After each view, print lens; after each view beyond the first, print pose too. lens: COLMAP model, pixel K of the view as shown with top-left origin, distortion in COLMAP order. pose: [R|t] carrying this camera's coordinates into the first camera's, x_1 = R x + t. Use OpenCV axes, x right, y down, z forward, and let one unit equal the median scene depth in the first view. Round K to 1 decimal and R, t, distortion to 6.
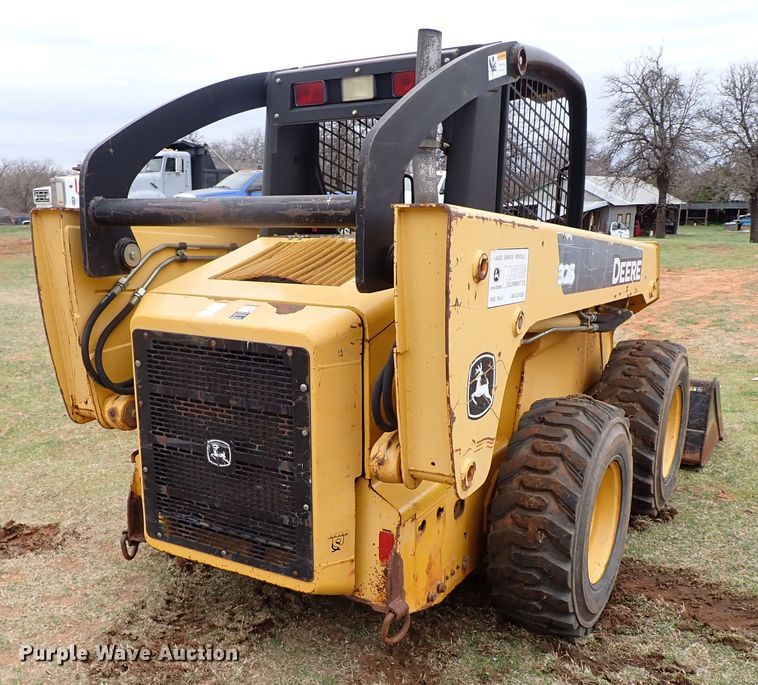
lens RADIAL K [[801.6, 0, 377.4], [0, 801.6, 363.9], [0, 0, 1]] dist [0.001430, -0.025283]
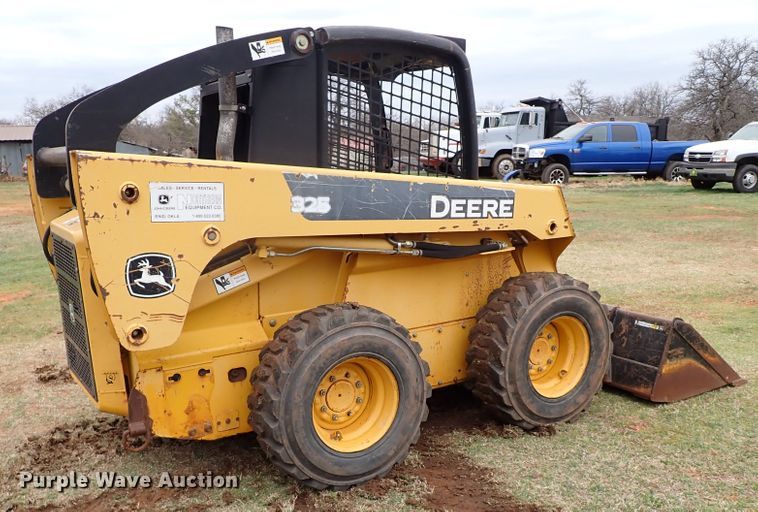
lens RADIAL K [[738.5, 0, 425.5], [0, 738.5, 290.8], [0, 0, 1]] dist [0.005832, 0.009012]
pose [[0.903278, 0.076028, -0.422267, 0.804034], [-0.081578, 0.996655, 0.004941, 0.005288], [0.421230, 0.029984, 0.906458, -0.002768]]
